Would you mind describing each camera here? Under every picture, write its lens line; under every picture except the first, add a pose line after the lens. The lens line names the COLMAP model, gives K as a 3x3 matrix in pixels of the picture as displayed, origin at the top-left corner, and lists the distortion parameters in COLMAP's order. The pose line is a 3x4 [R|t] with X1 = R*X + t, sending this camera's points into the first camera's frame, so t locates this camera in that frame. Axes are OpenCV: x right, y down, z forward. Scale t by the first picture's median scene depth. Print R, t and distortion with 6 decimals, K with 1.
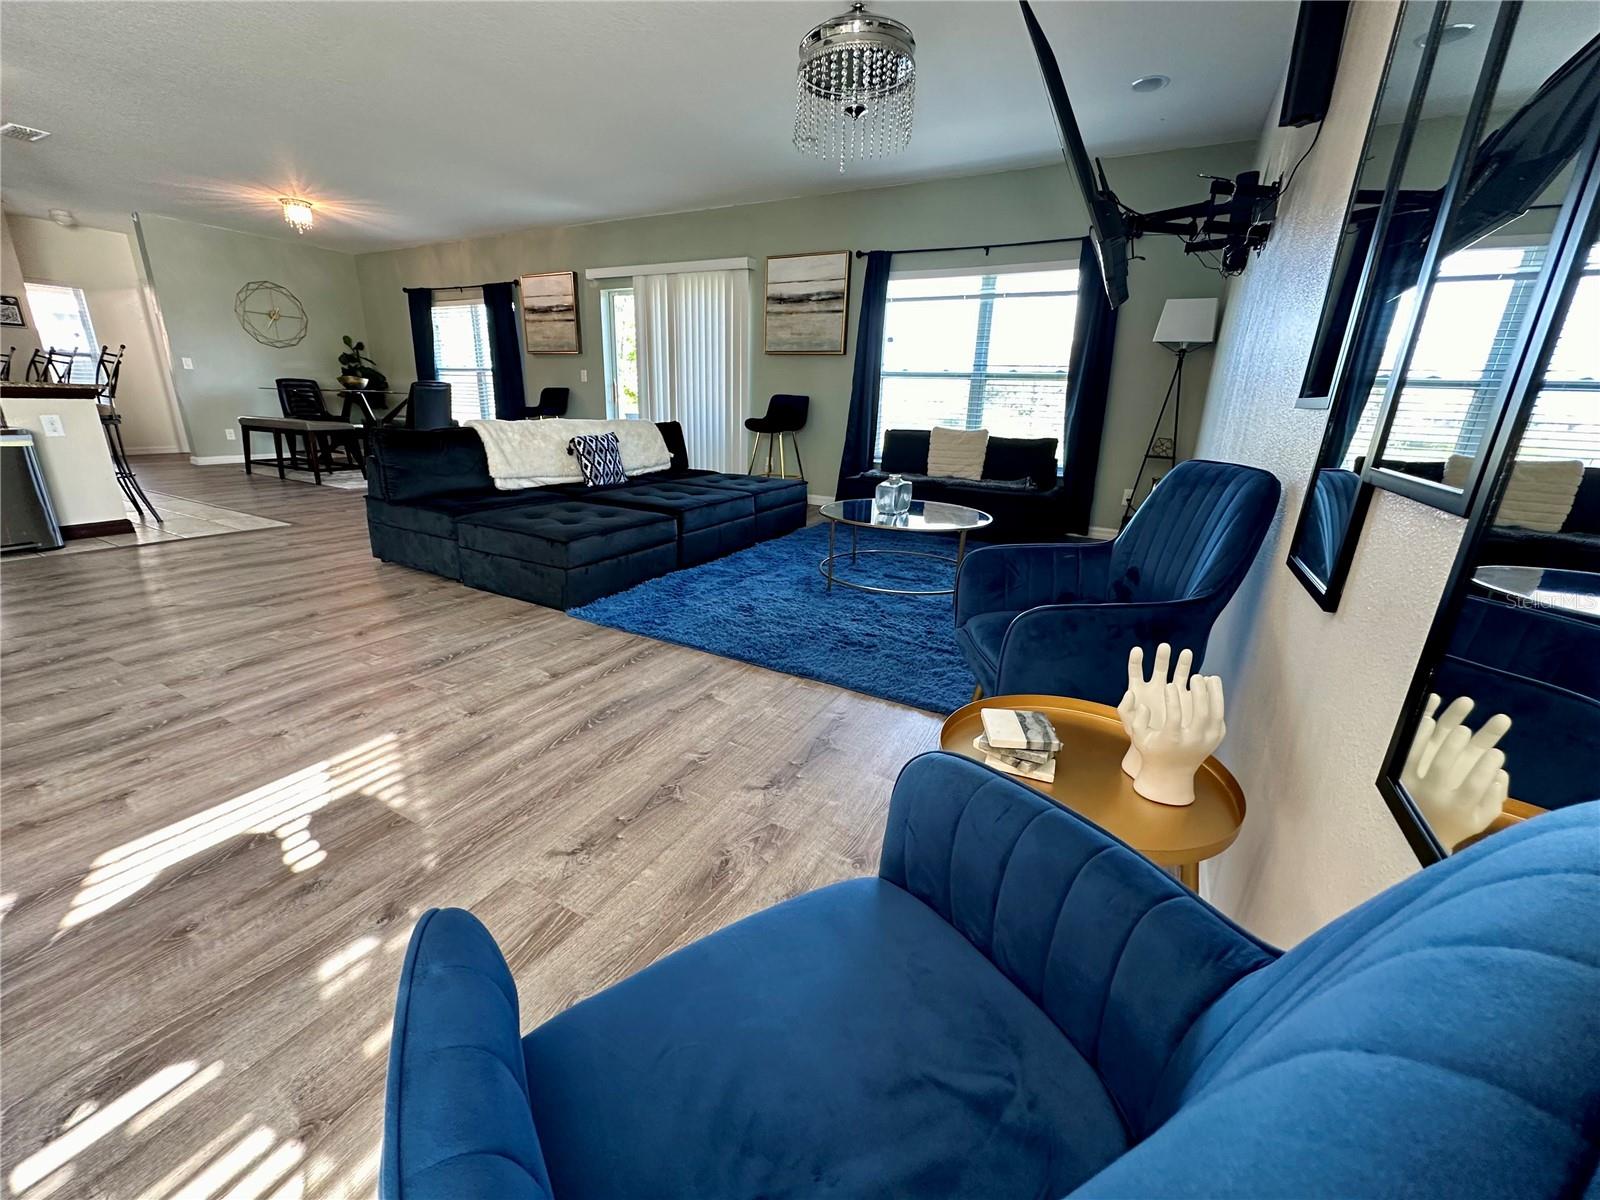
lens RADIAL K [[636.9, 0, 797.2], [0, 636.9, 599.4], [0, 0, 1]] dist [-0.001595, 0.000157]
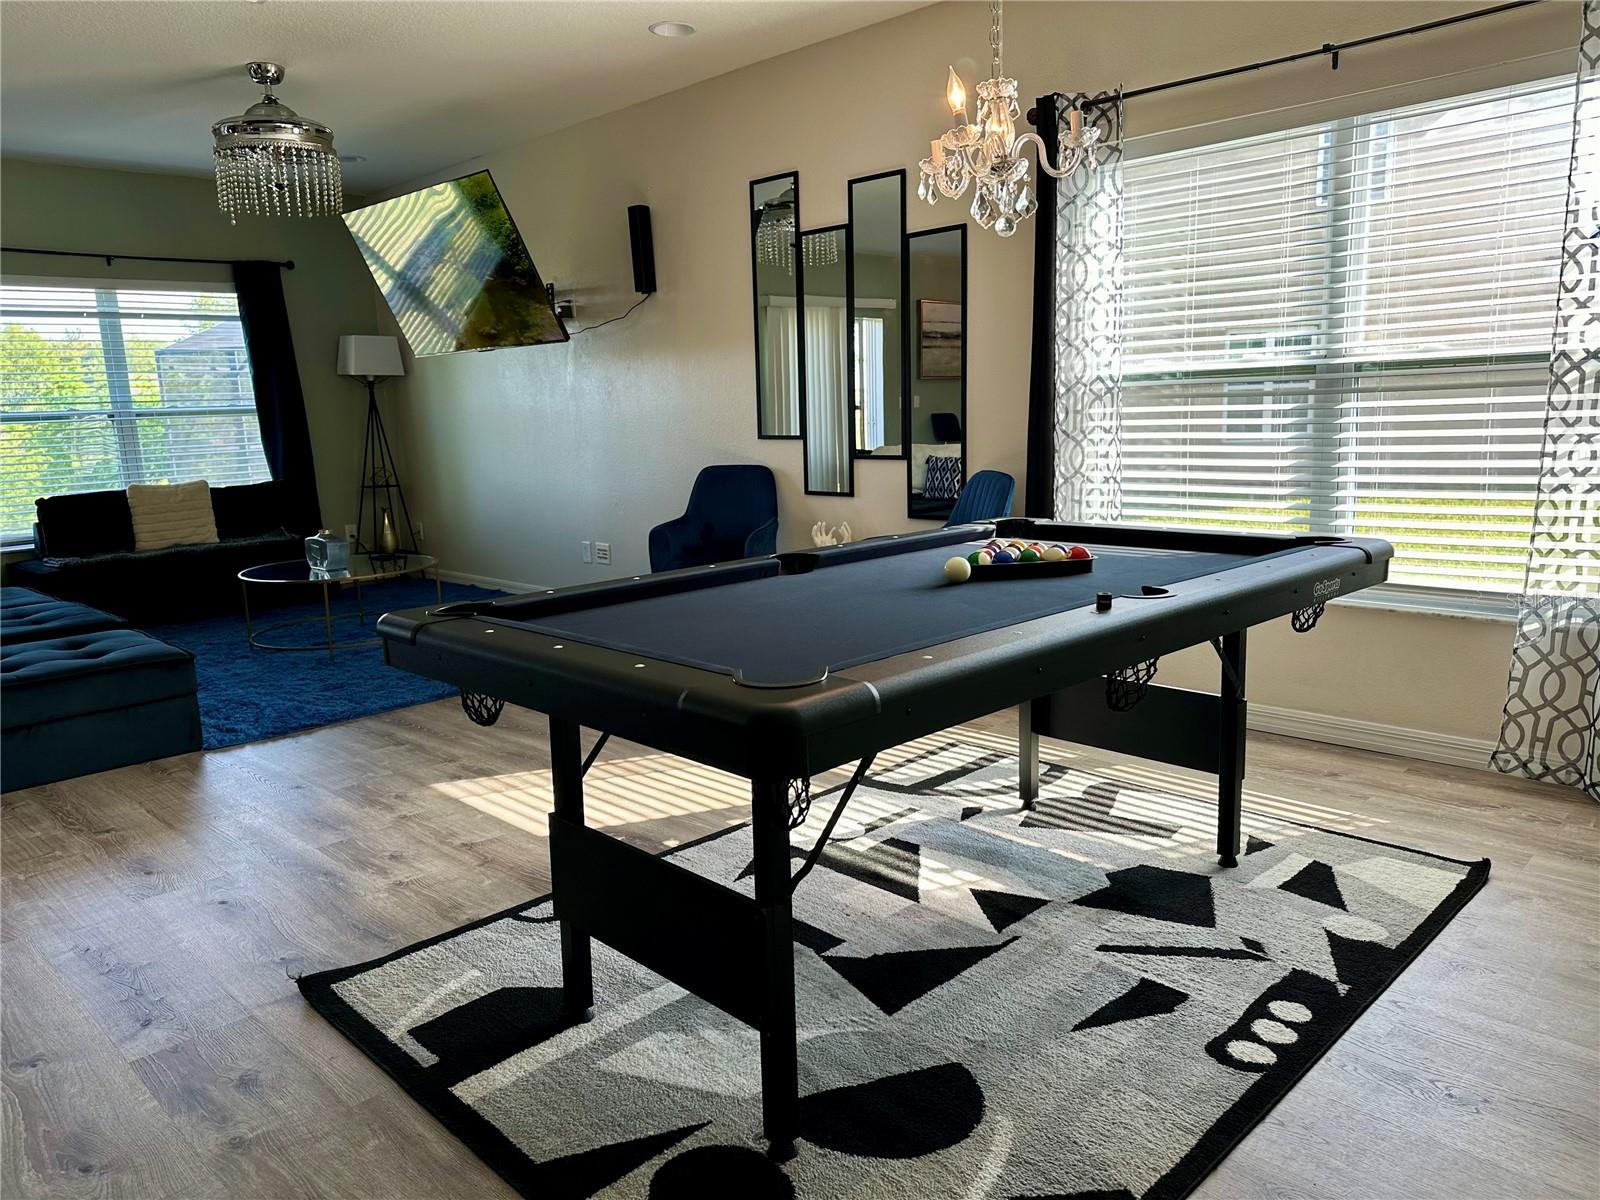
lens RADIAL K [[1115.8, 0, 798.2], [0, 1115.8, 611.2], [0, 0, 1]] dist [0.081557, -0.108137]
pose [[0.272324, -0.217484, 0.937305, -0.769383], [0.330330, 0.936049, 0.121219, -0.034792], [-0.903726, 0.276609, 0.326751, -0.080037]]
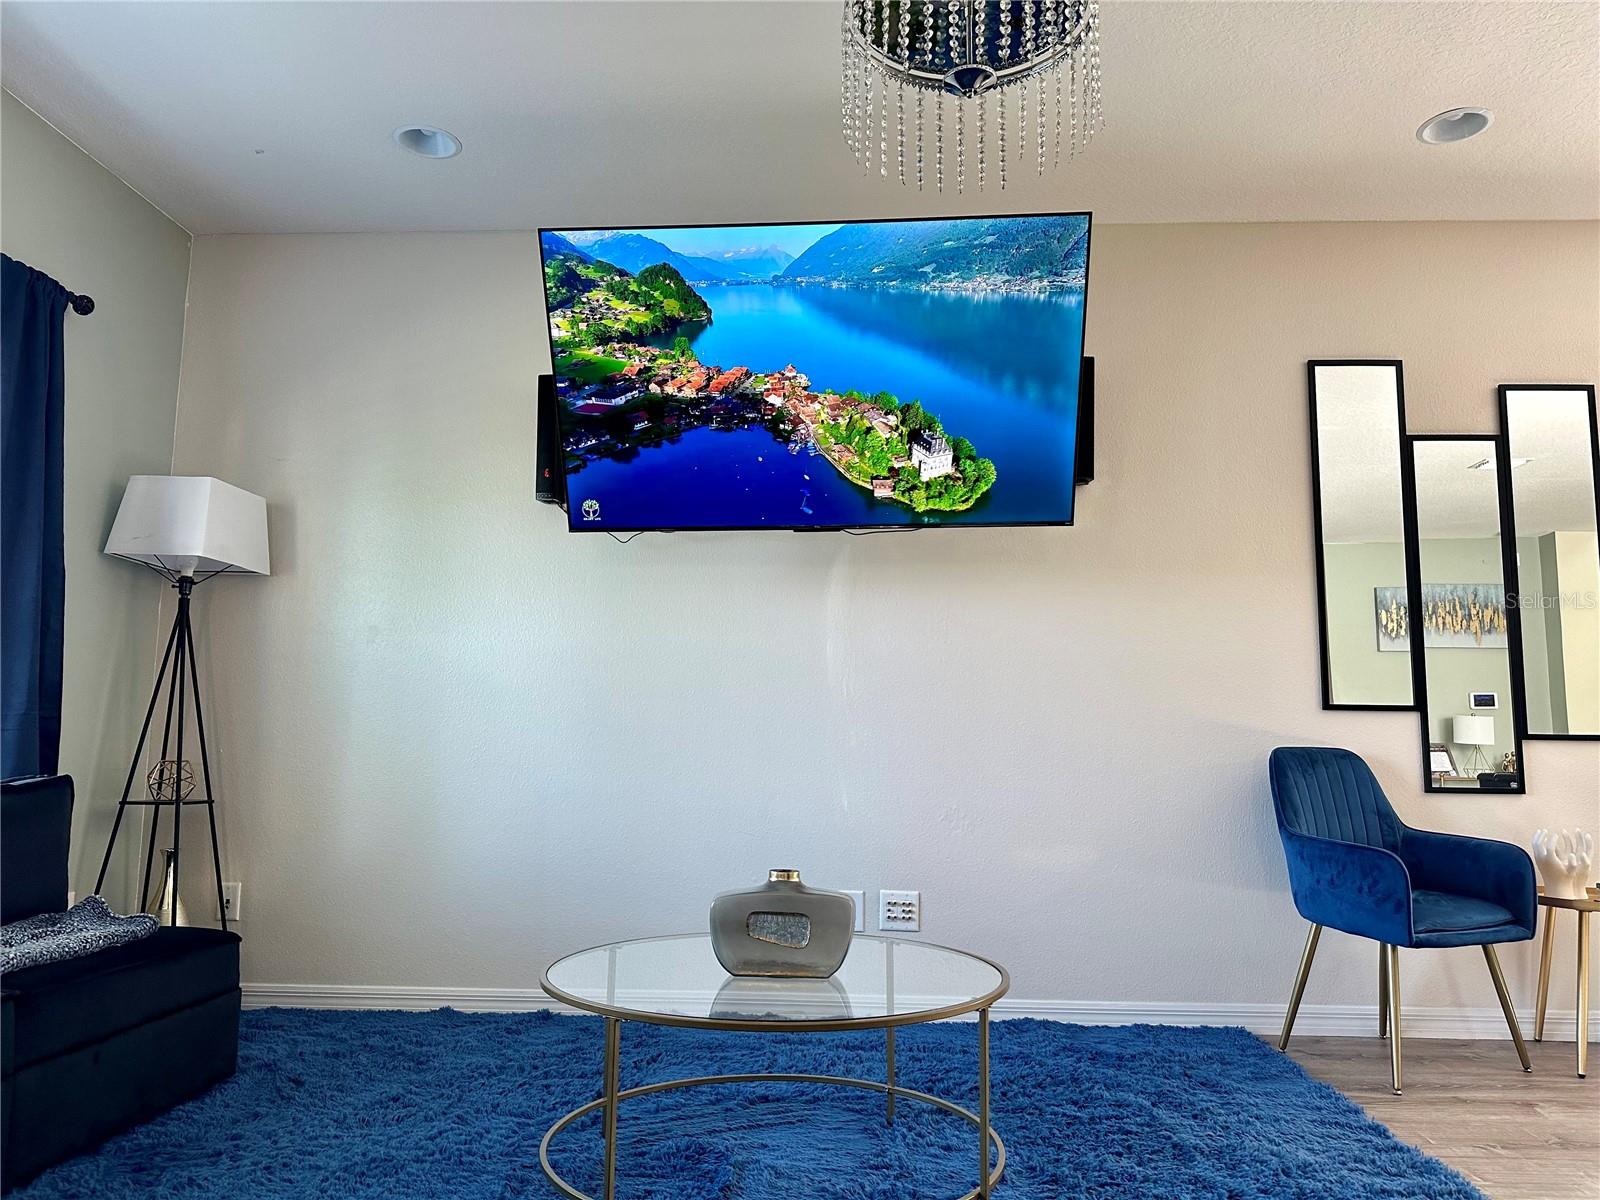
lens RADIAL K [[1172.3, 0, 840.9], [0, 1172.3, 602.4], [0, 0, 1]] dist [0.096765, -0.113319]
pose [[-0.440082, 0.094246, 0.892998, -0.320319], [0.247742, 0.968622, 0.019864, -0.215339], [-0.863106, 0.229975, -0.449622, 0.779571]]
